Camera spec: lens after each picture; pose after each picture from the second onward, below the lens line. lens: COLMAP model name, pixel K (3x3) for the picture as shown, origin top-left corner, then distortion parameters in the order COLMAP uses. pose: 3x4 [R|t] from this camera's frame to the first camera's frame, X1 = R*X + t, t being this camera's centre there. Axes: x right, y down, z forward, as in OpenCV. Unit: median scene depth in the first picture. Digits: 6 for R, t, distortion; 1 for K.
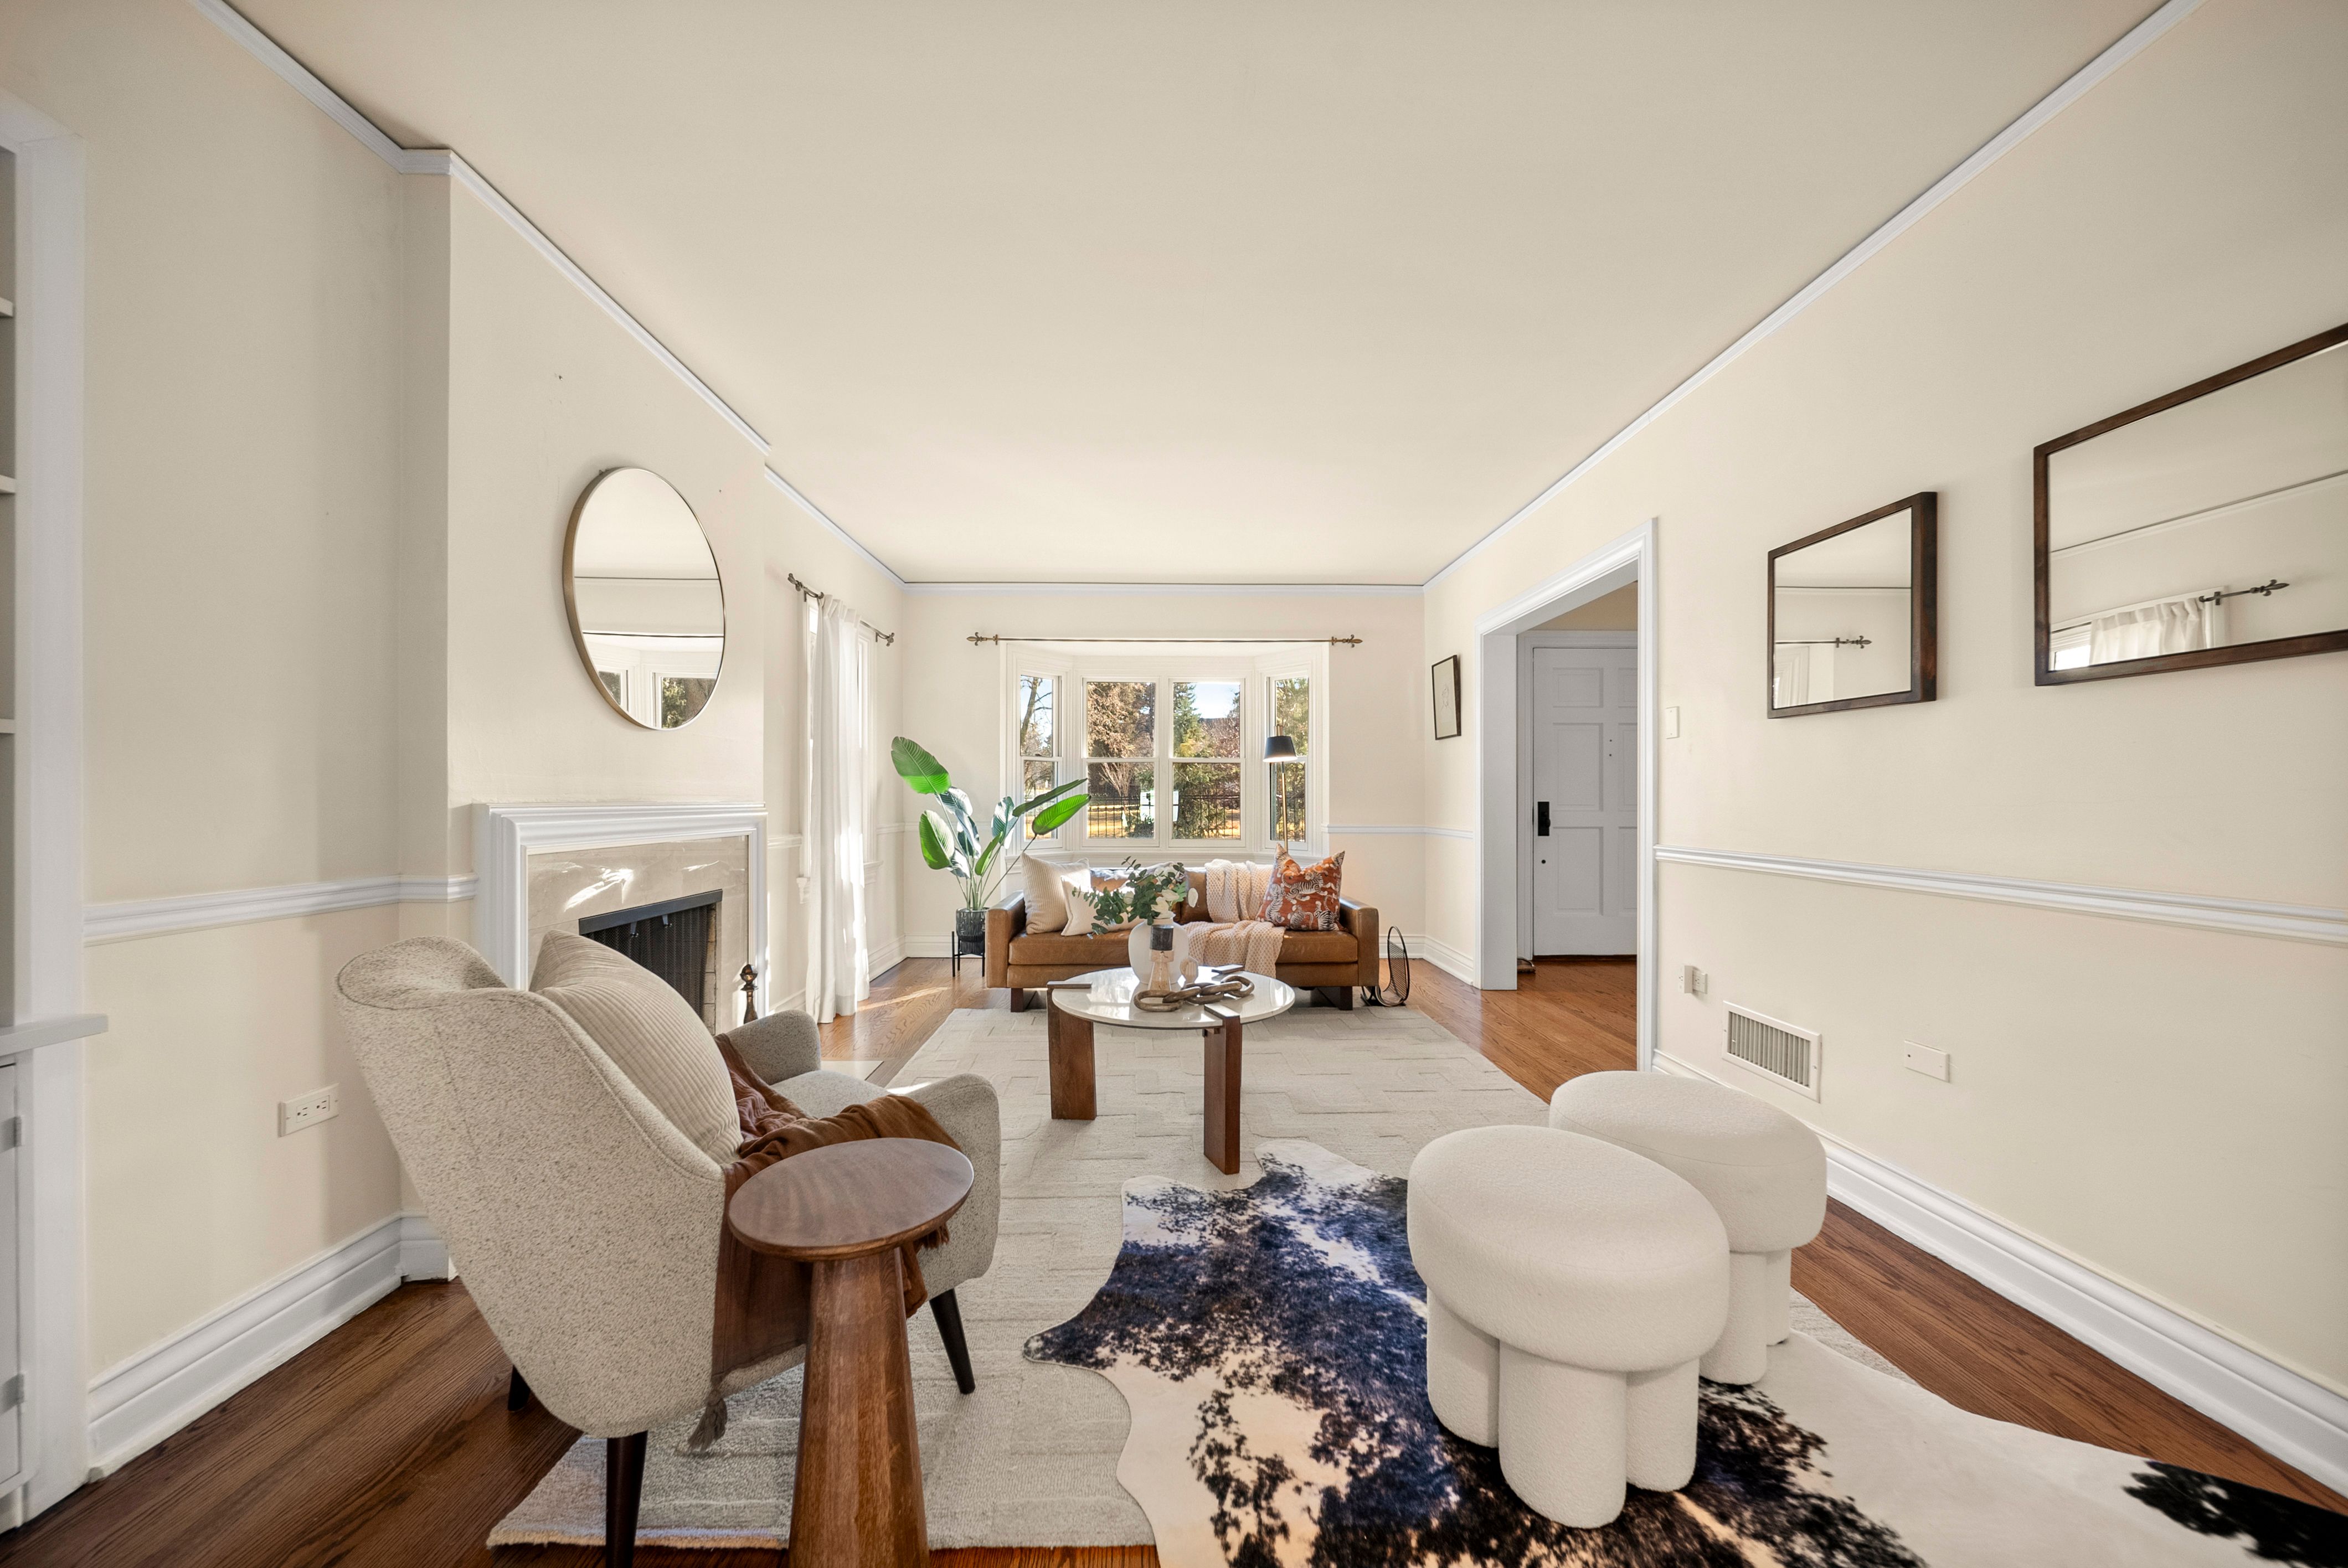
lens RADIAL K [[828.2, 0, 1176.2], [0, 828.2, 794.8], [0, 0, 1]] dist [-0.004443, -0.000549]
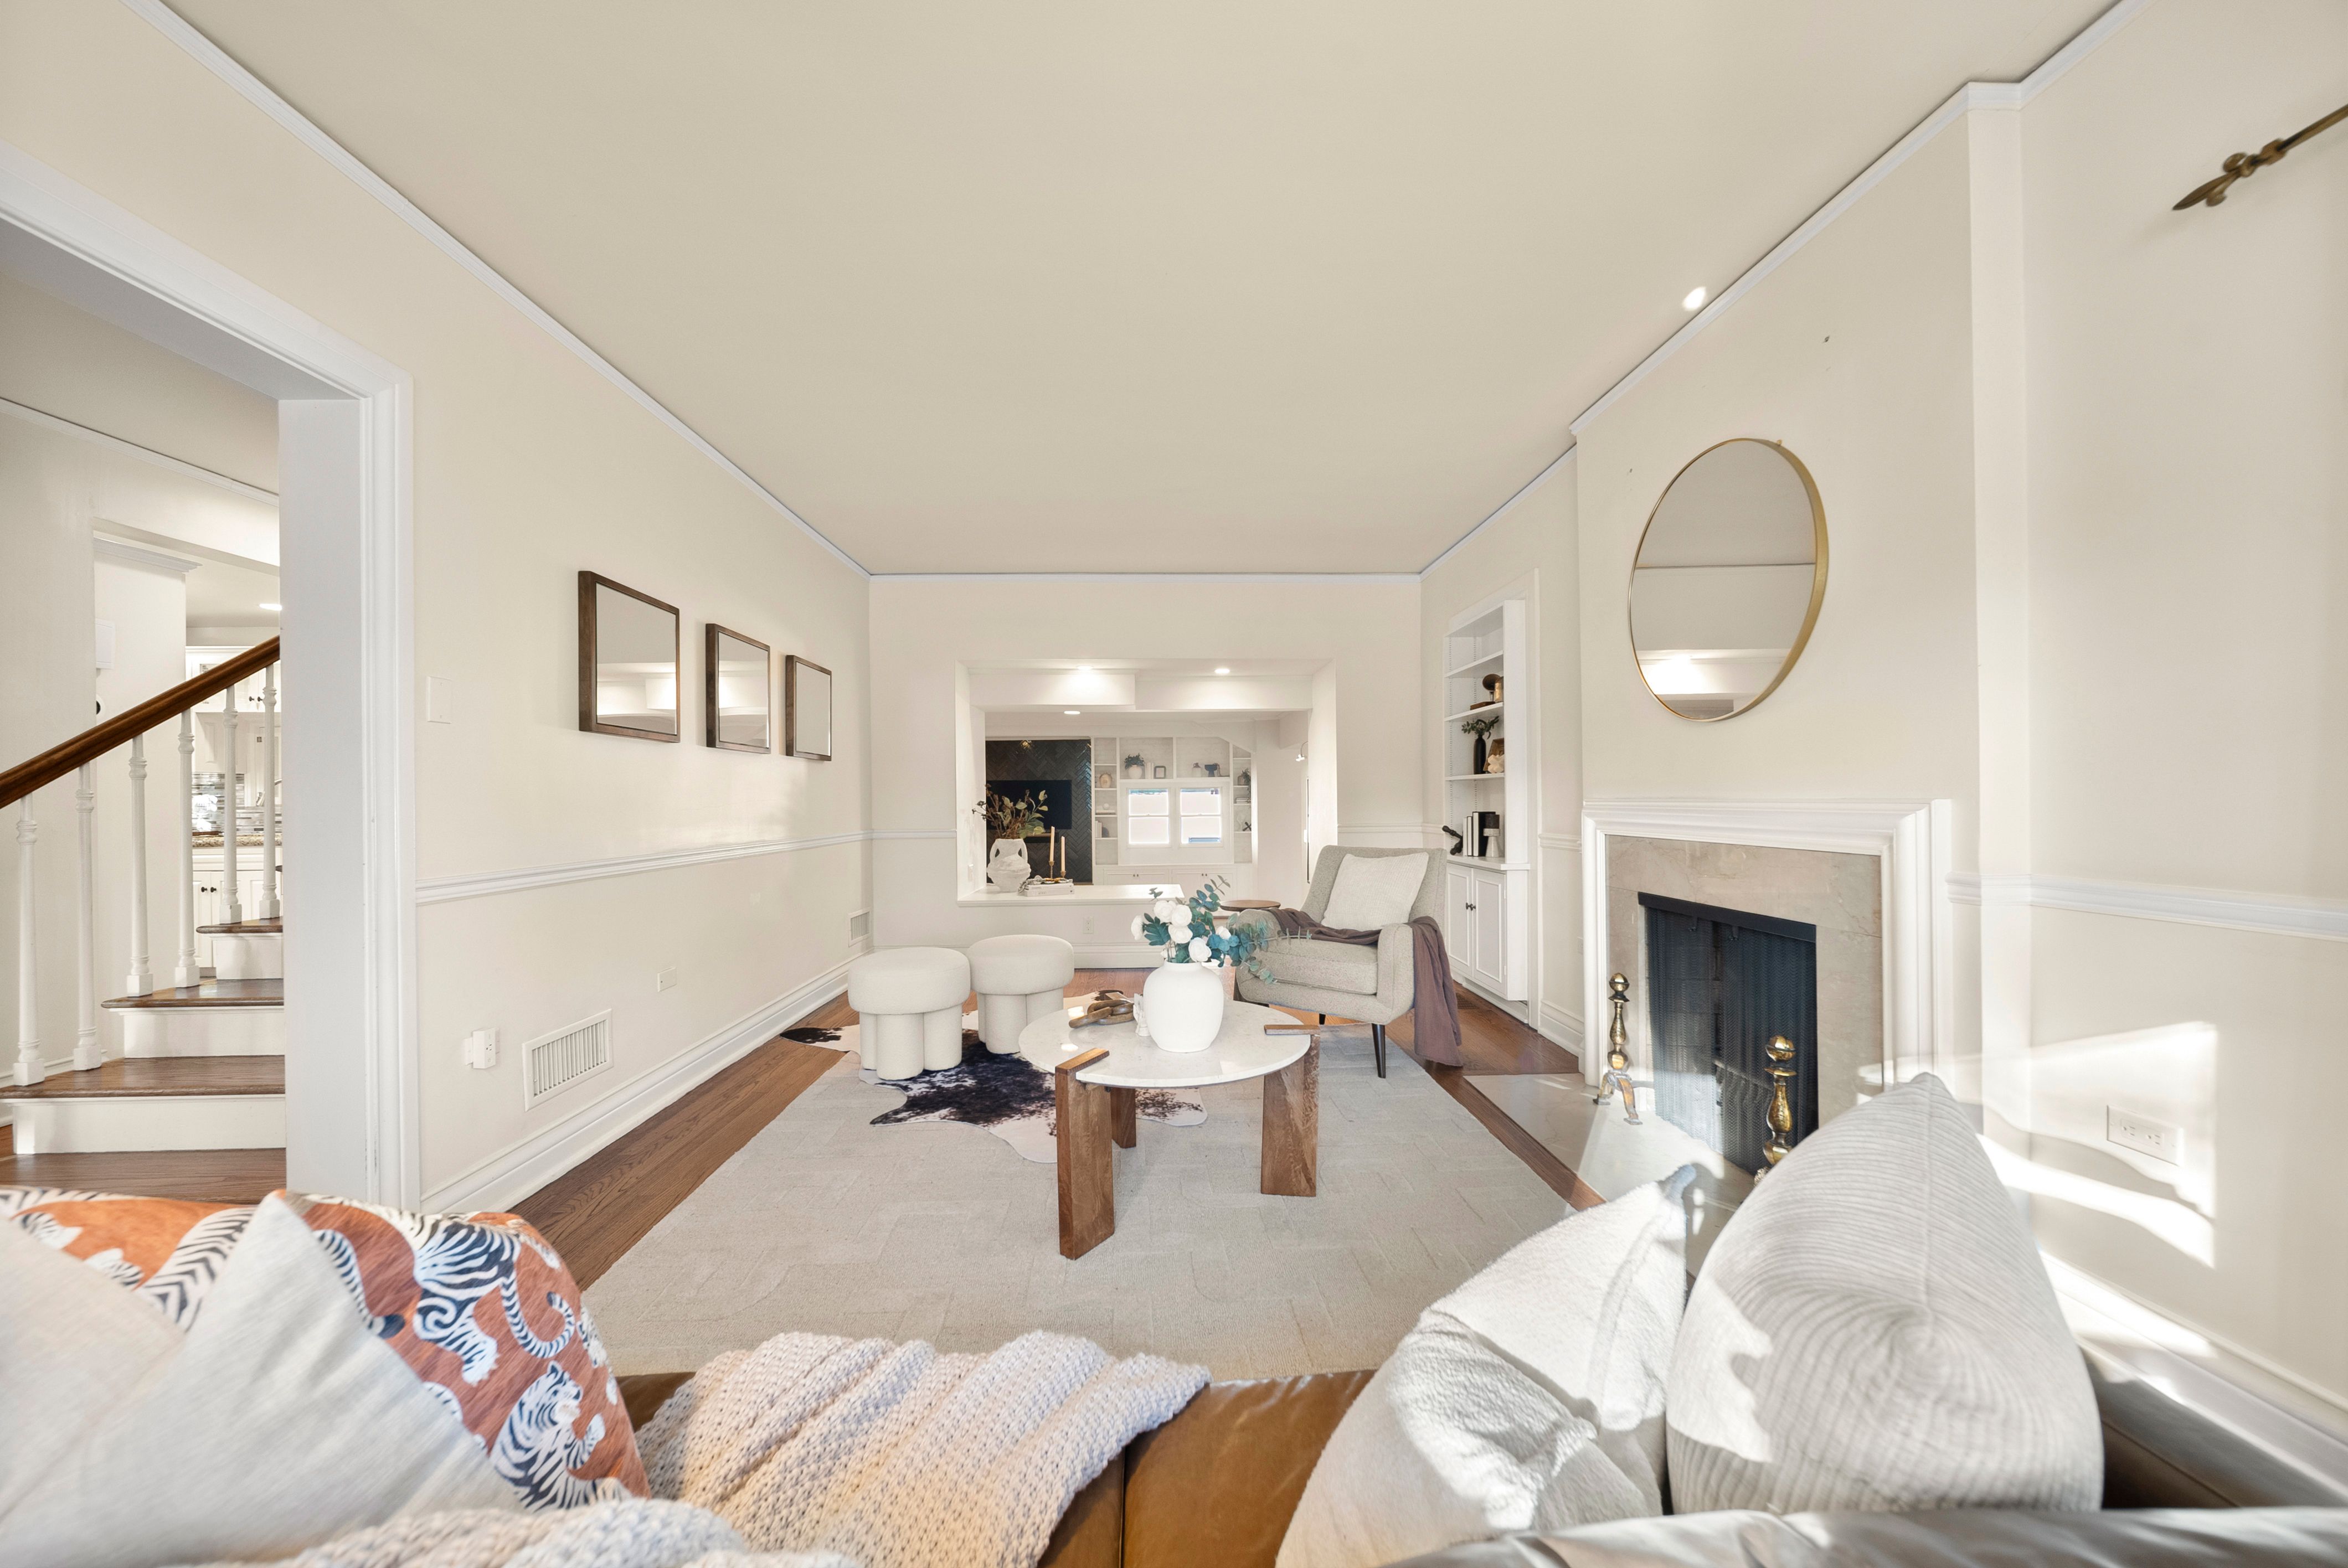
lens RADIAL K [[828.2, 0, 1171.2], [0, 828.2, 796.9], [0, 0, 1]] dist [-0.004443, -0.000549]
pose [[-0.999858, 0.012139, -0.011674, -0.002302], [0.012213, 0.999906, -0.006294, 0.005407], [0.011597, -0.006435, -0.999912, 1.698049]]
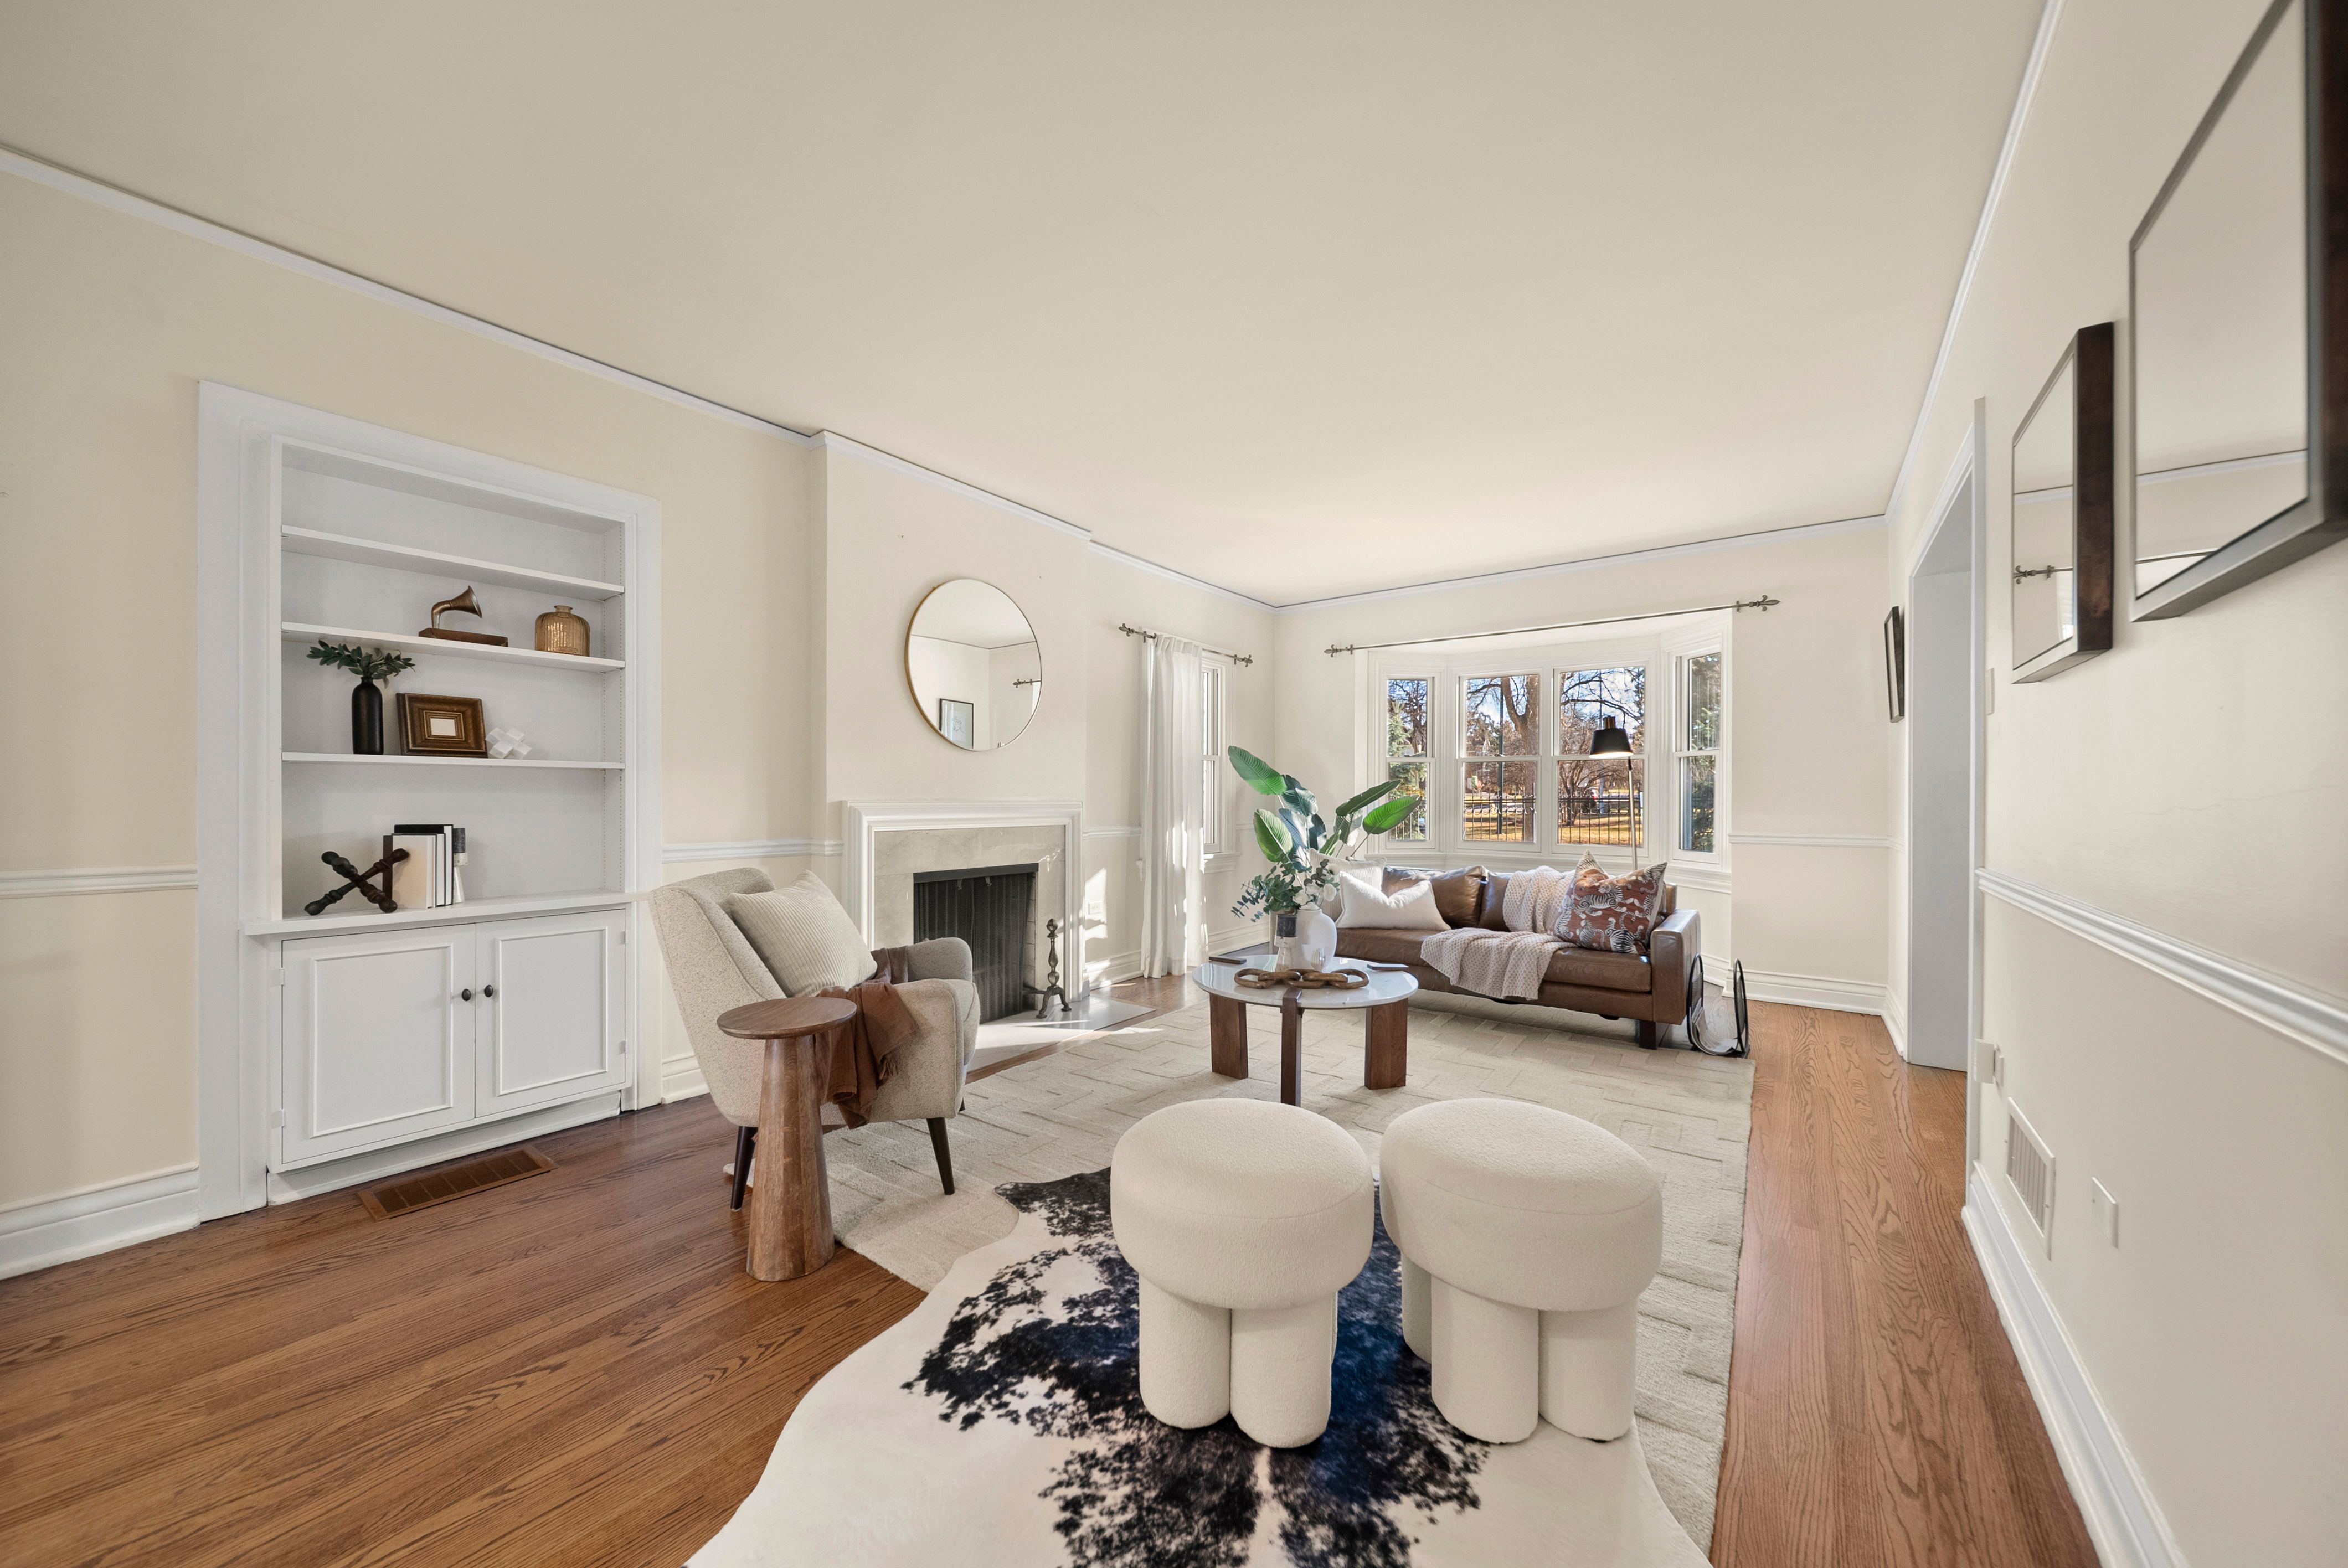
lens RADIAL K [[828.2, 0, 1164.8], [0, 828.2, 800.2], [0, 0, 1]] dist [-0.004443, -0.000549]
pose [[0.786660, 0.004159, -0.617372, 0.484971], [-0.000794, 0.999983, 0.005725, -0.000211], [0.617386, -0.004014, 0.786650, 0.032455]]
